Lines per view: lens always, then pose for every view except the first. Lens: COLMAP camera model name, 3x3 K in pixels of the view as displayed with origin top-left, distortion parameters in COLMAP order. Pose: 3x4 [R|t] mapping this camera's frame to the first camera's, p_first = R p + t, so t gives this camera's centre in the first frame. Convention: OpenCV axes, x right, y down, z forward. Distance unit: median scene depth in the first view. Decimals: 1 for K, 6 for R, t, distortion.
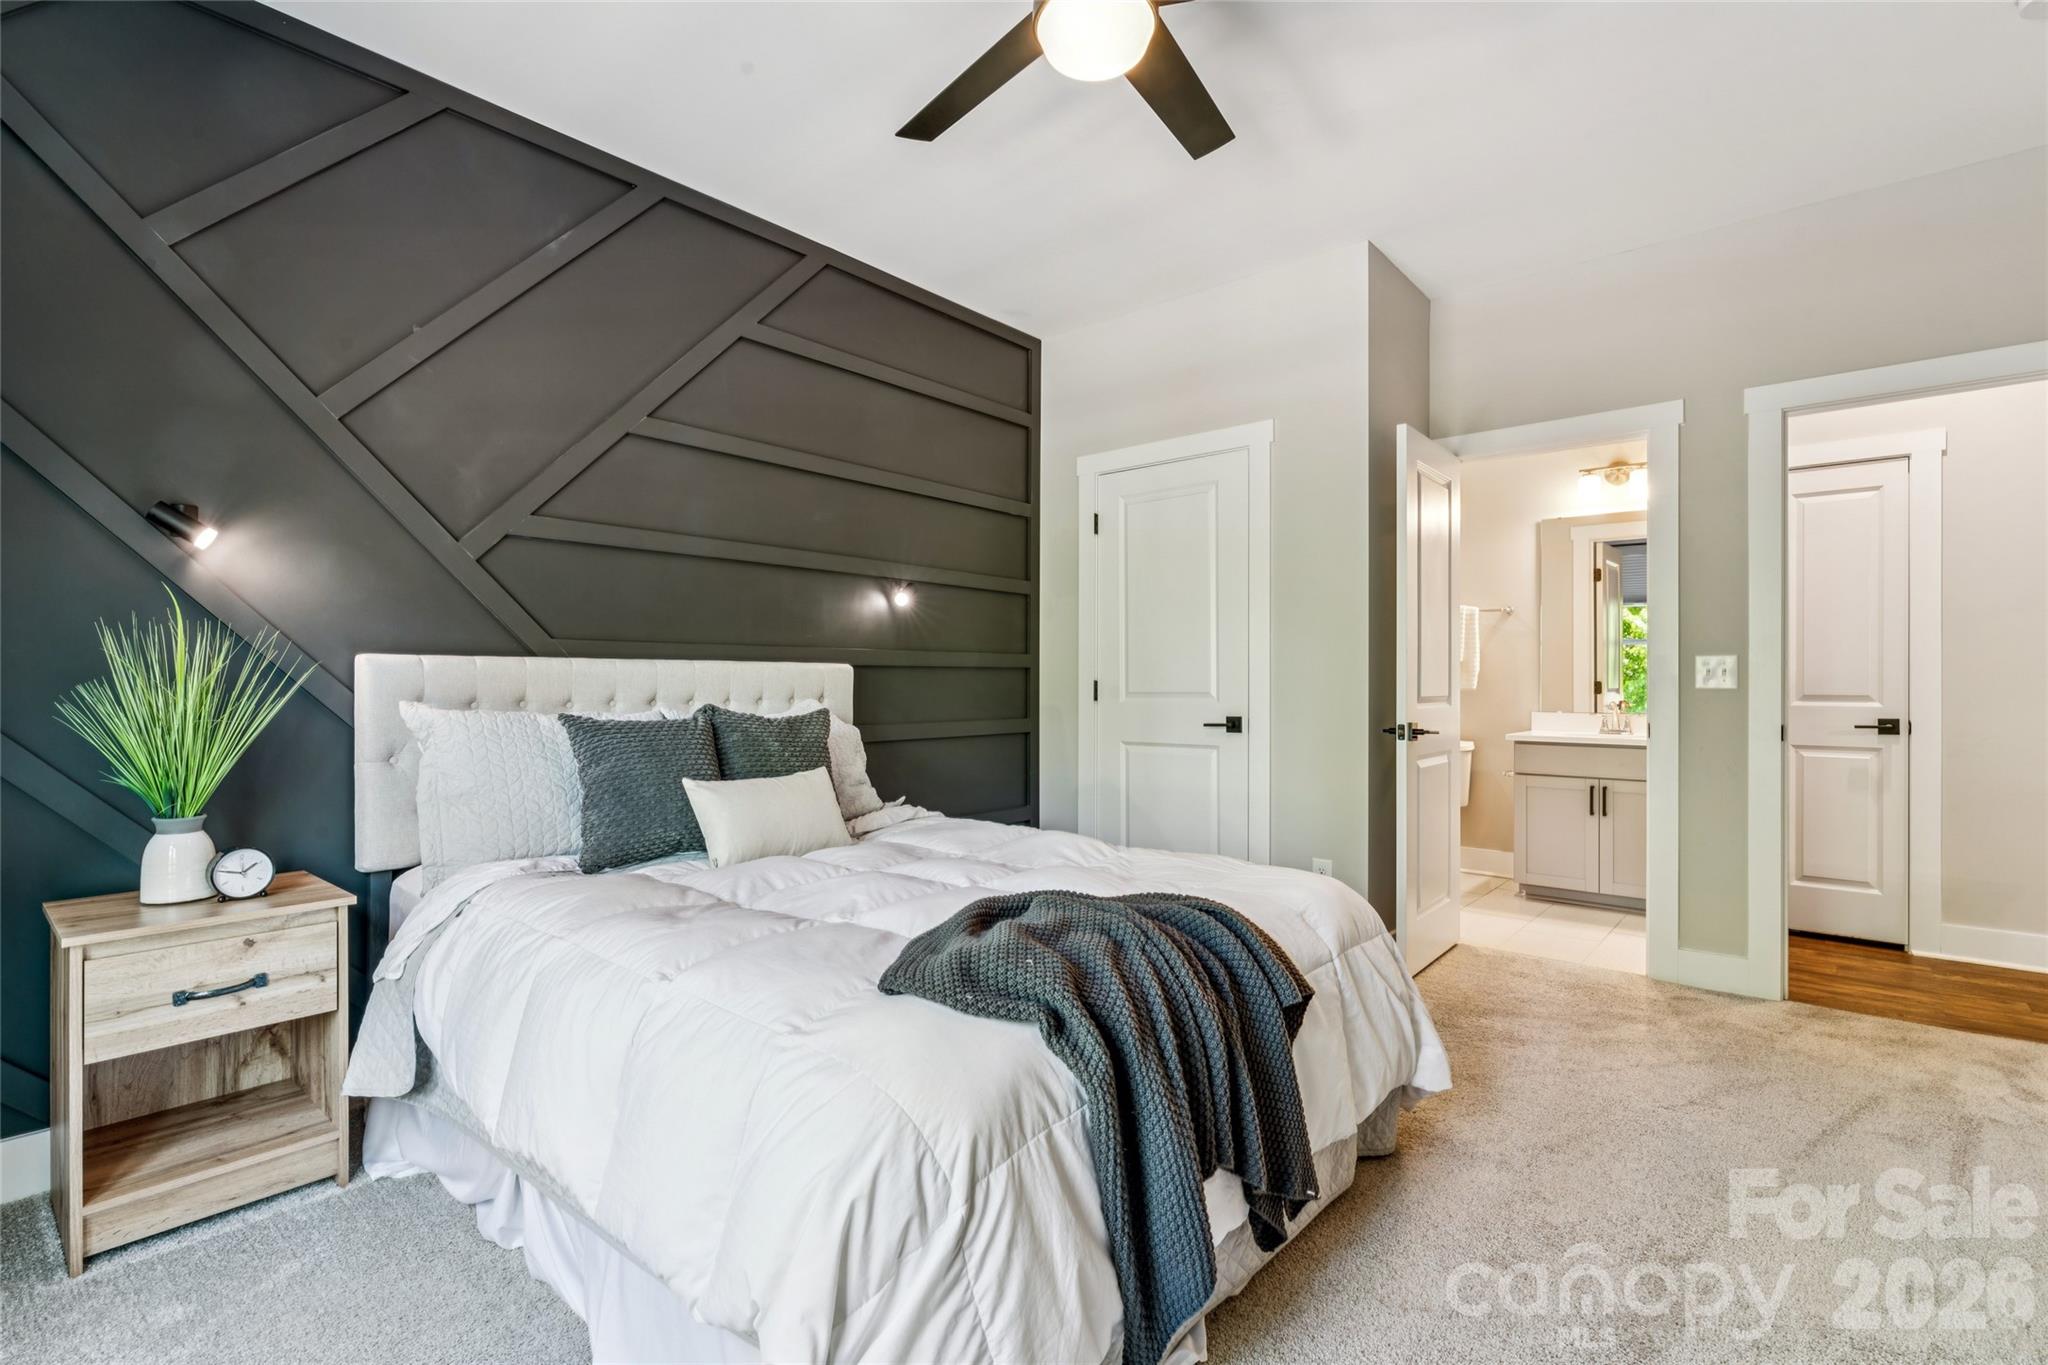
lens RADIAL K [[946.9, 0, 1025.4], [0, 946.9, 687.1], [0, 0, 1]] dist [-0.001996, -0.000713]
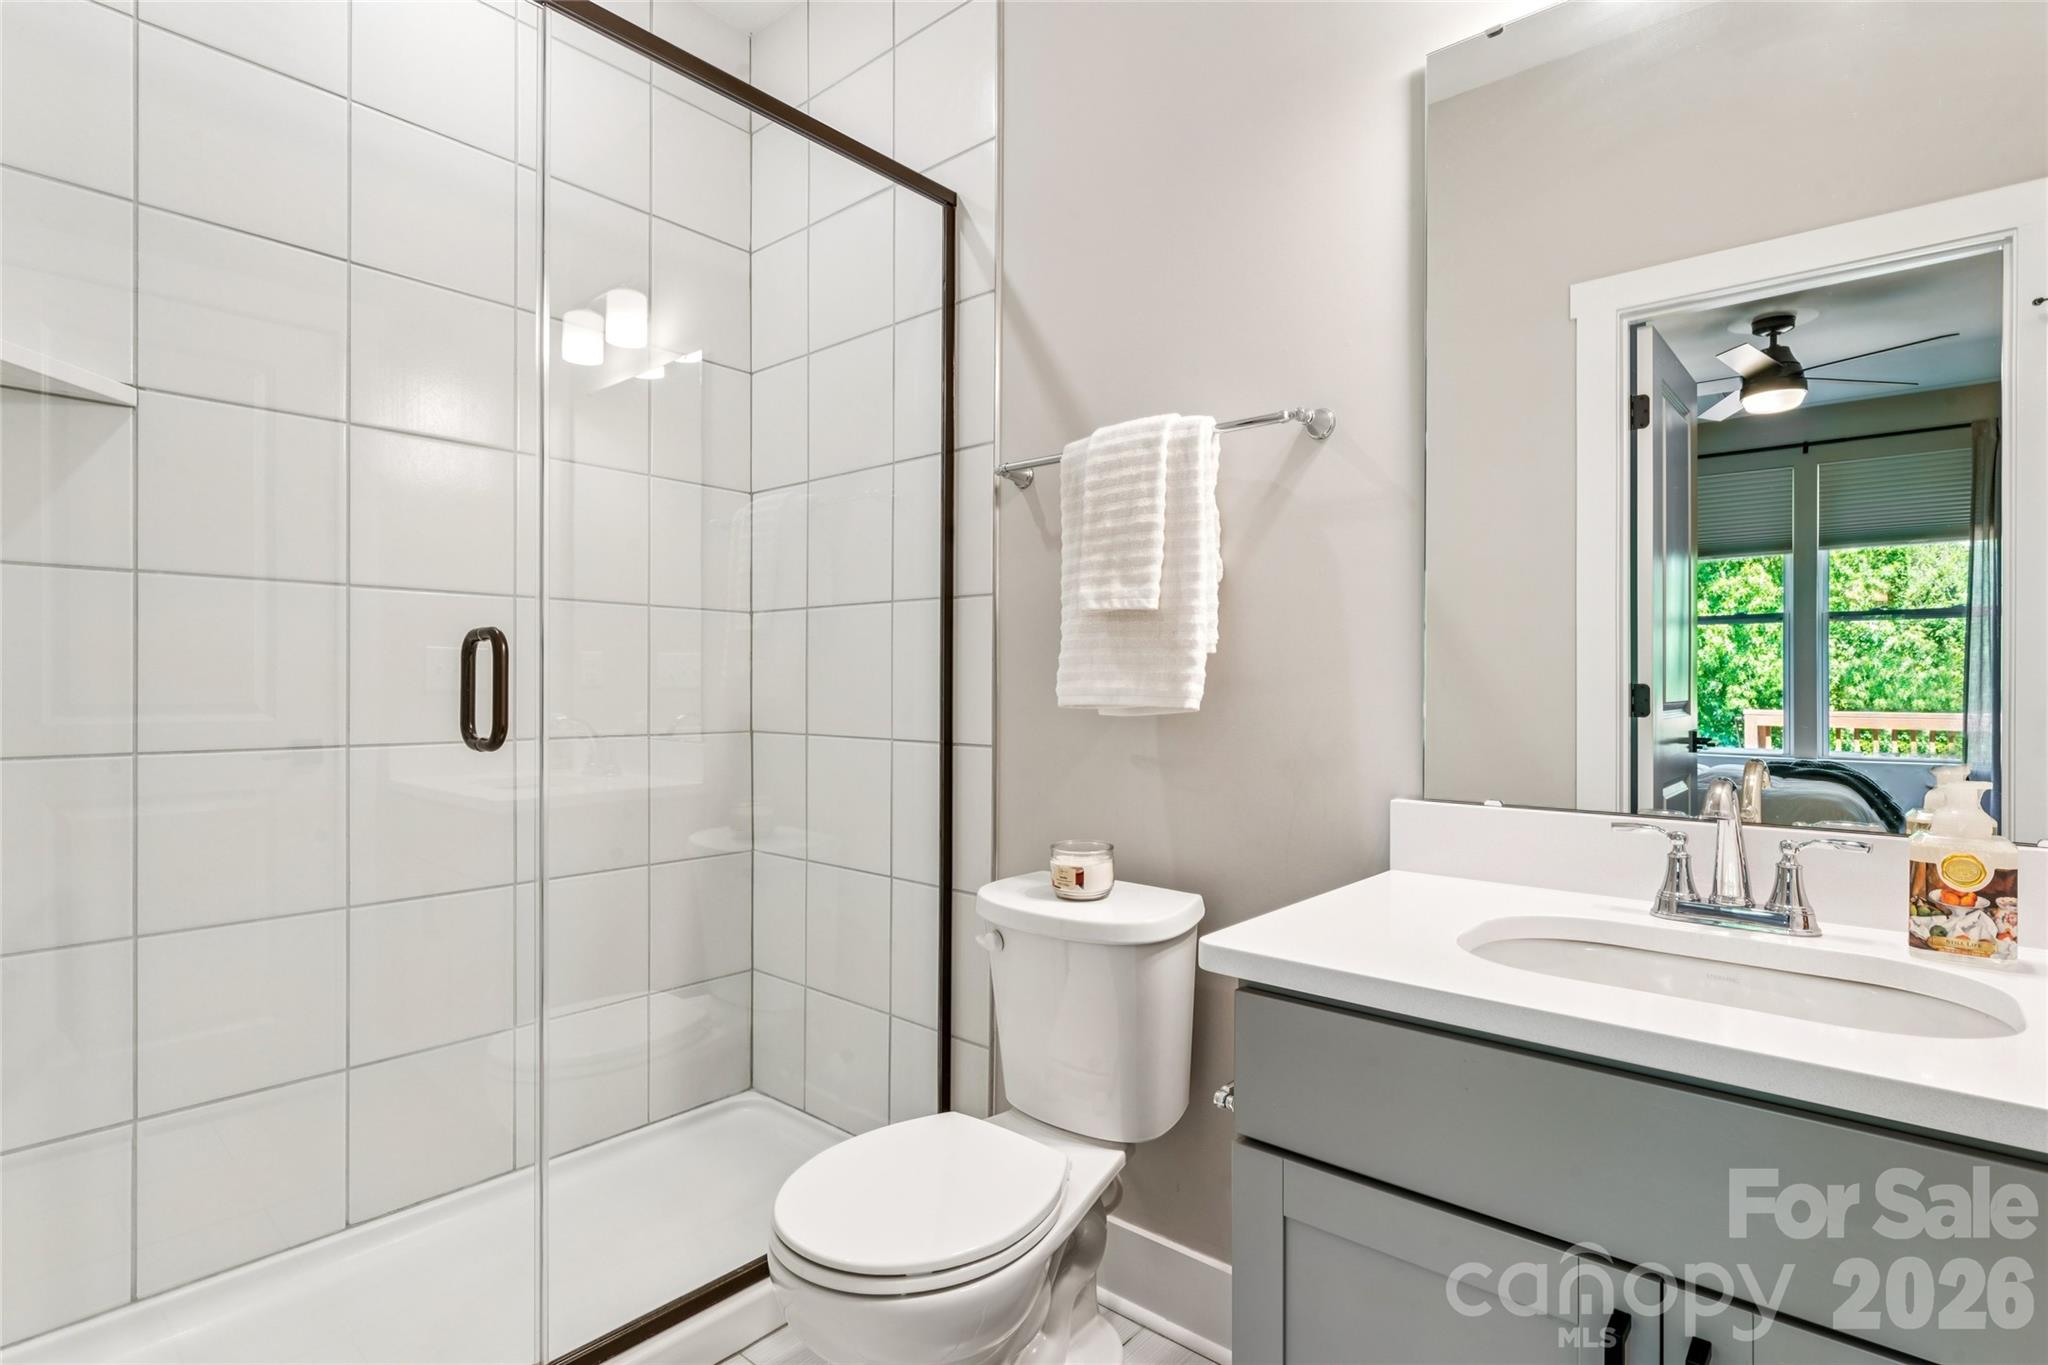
lens RADIAL K [[1006.6, 0, 1017.3], [0, 1006.6, 684.5], [0, 0, 1]] dist [-0.005942, 0.000857]
pose [[0.999982, 0.003725, -0.004635, 0.384670], [-0.003732, 0.999992, -0.001552, -0.004989], [0.004629, 0.001569, 0.999988, 0.642082]]
